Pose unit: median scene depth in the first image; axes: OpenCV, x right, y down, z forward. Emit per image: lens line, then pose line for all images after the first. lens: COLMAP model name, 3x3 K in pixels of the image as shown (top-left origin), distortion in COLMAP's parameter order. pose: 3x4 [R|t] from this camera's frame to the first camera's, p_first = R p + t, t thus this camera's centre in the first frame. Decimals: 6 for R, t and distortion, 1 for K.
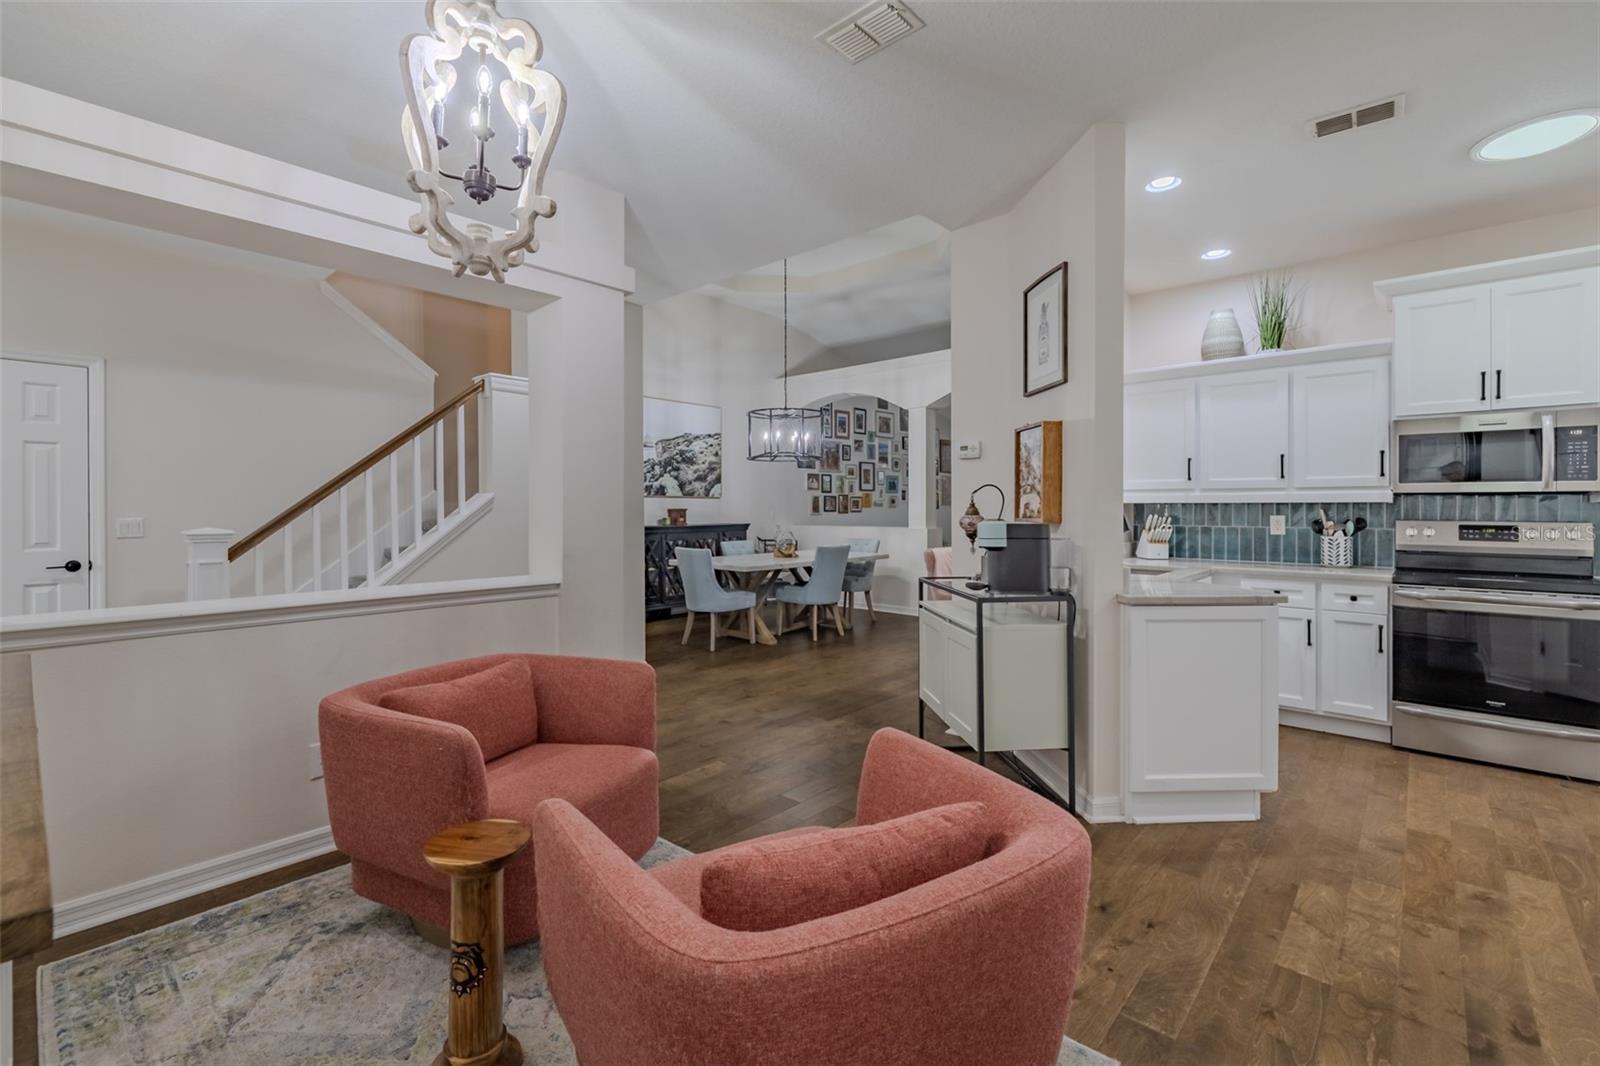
lens RADIAL K [[696.1, 0, 788.5], [0, 696.1, 504.4], [0, 0, 1]] dist [0.000851, -0.000141]
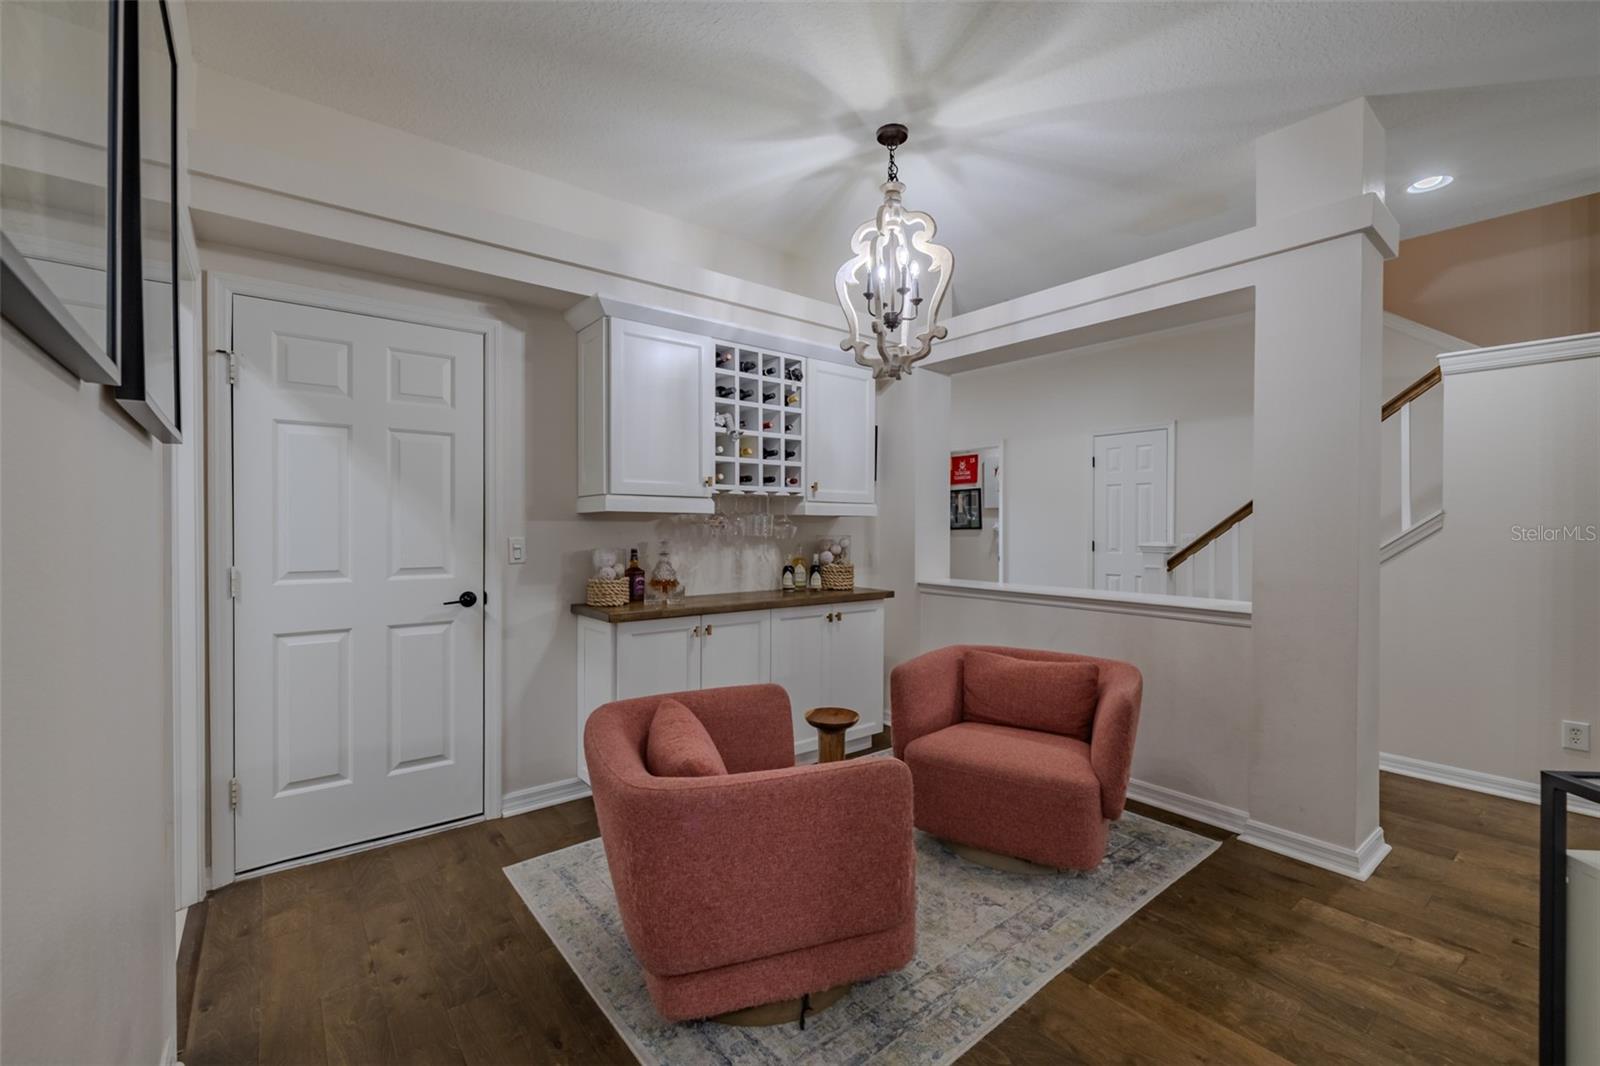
lens RADIAL K [[674.5, 0, 796.8], [0, 674.5, 530.6], [0, 0, 1]] dist [-0.000895, 0.000066]
pose [[-0.160674, 0.006673, -0.986985, 0.471084], [0.002668, 0.999976, 0.006327, 0.000971], [0.987004, -0.001616, -0.160688, 0.445735]]
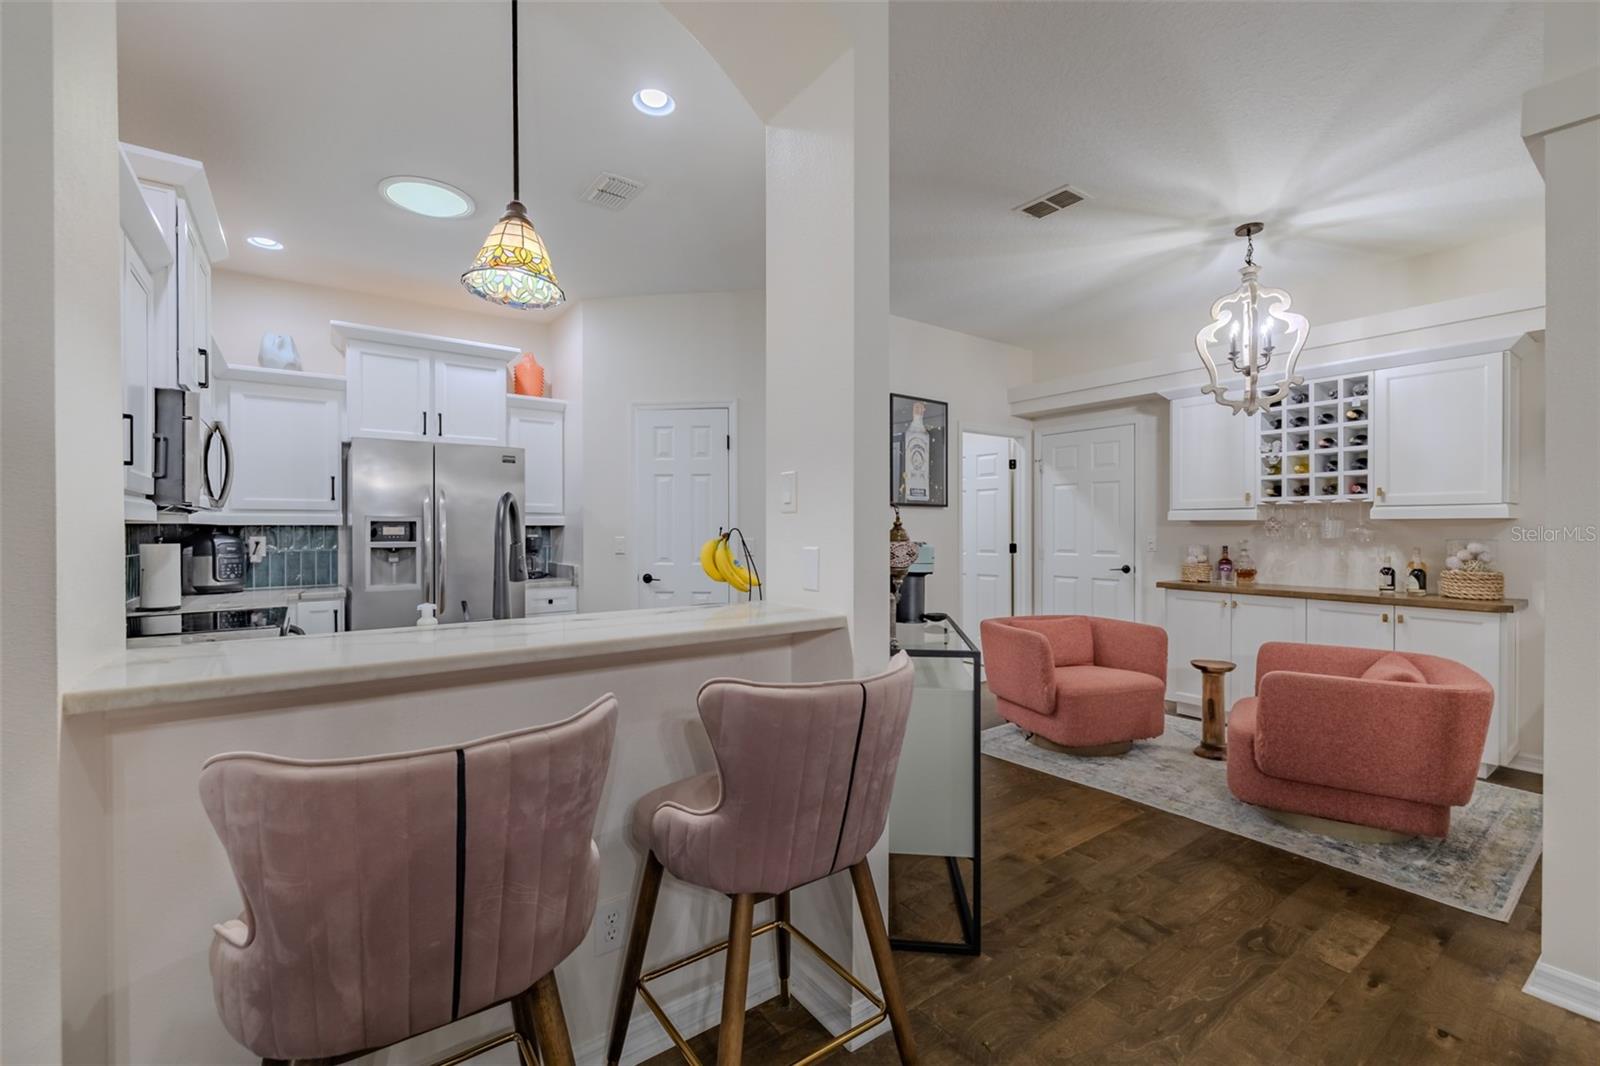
lens RADIAL K [[674.5, 0, 796.8], [0, 674.5, 530.6], [0, 0, 1]] dist [-0.000895, 0.000066]
pose [[-0.979061, -0.000754, 0.203566, 0.192306], [-0.001513, 0.999992, -0.003574, 0.006953], [-0.203562, -0.003808, -0.979055, 1.394603]]
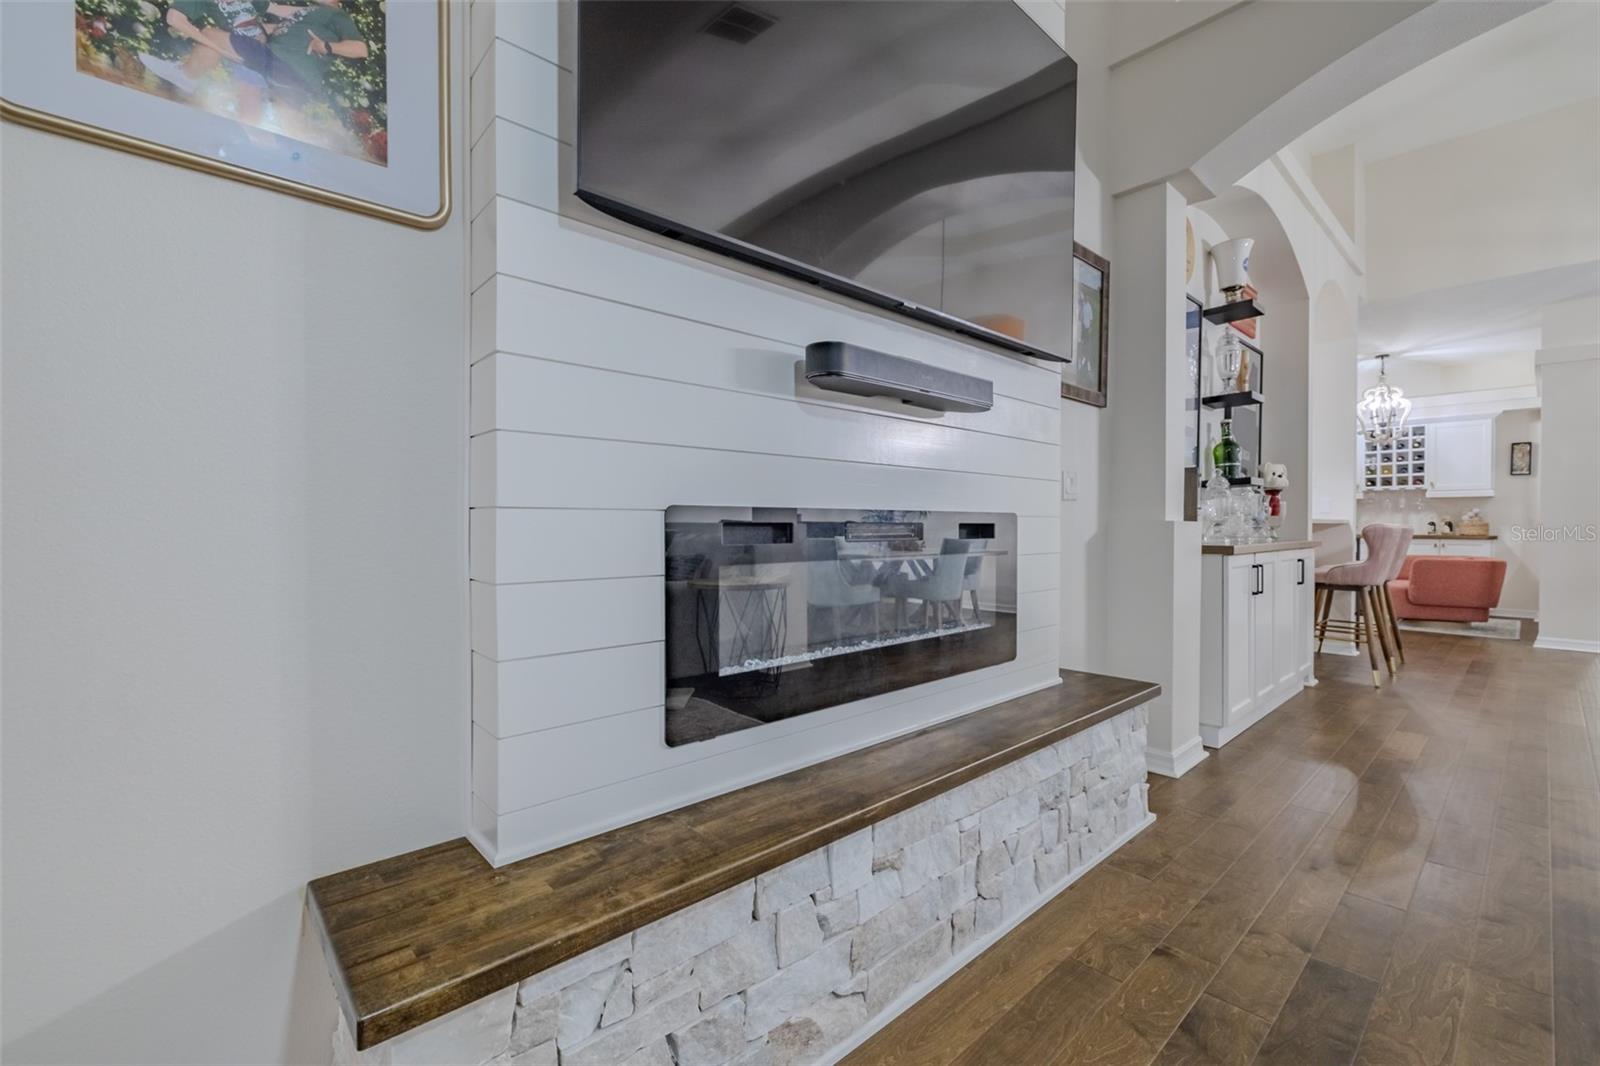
lens RADIAL K [[686.2, 0, 796.7], [0, 686.2, 532.6], [0, 0, 1]] dist [0.000072, -0.000355]
pose [[-0.995834, -0.001476, 0.091169, 1.177965], [-0.000948, 0.999982, 0.005842, 0.075294], [-0.091176, 0.005731, -0.995818, 2.385546]]
